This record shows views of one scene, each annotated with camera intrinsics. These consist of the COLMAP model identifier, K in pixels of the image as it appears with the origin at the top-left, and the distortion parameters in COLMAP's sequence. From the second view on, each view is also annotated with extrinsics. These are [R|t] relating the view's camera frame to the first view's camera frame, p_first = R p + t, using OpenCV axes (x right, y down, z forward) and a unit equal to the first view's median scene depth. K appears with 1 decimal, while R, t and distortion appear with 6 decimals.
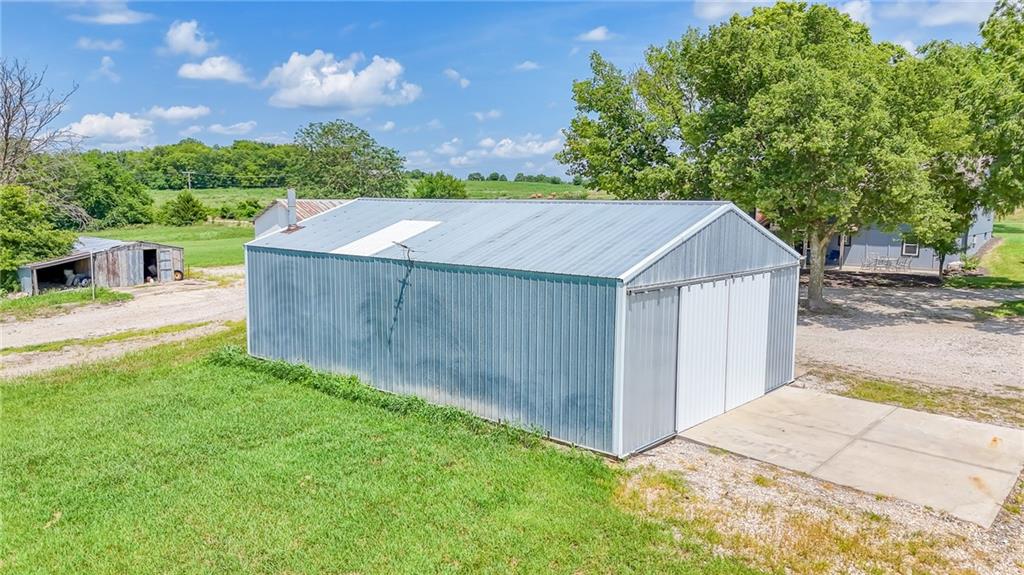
lens RADIAL K [[736.9, 0, 513.1], [0, 736.9, 271.3], [0, 0, 1]] dist [0.064713, -0.088088]
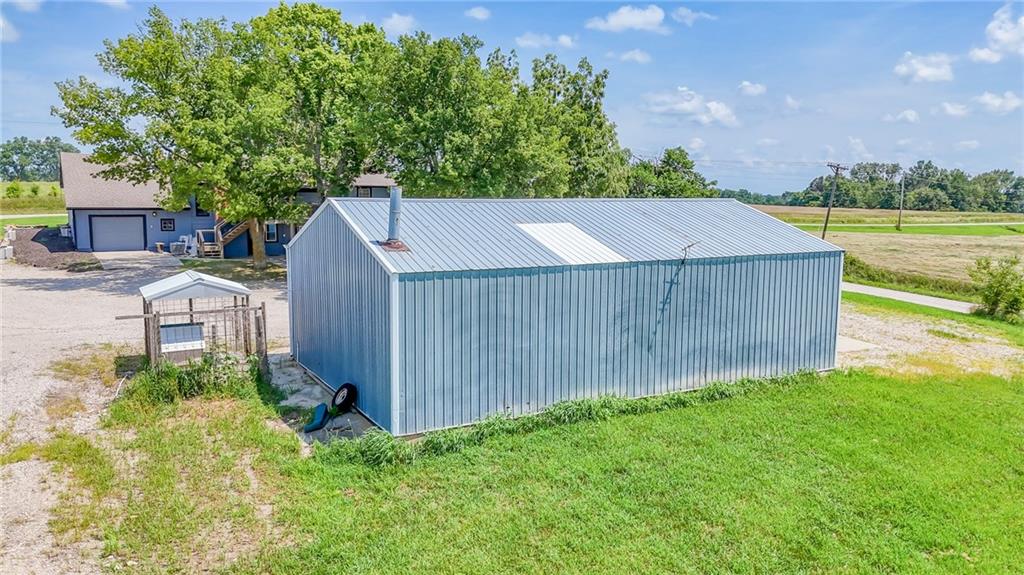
lens RADIAL K [[736.9, 0, 513.1], [0, 736.9, 271.3], [0, 0, 1]] dist [0.064713, -0.088088]
pose [[0.381290, -0.110613, 0.917814, -1.123684], [0.094762, 0.992263, 0.080218, -0.098579], [-0.919586, 0.056387, 0.388822, 0.769882]]
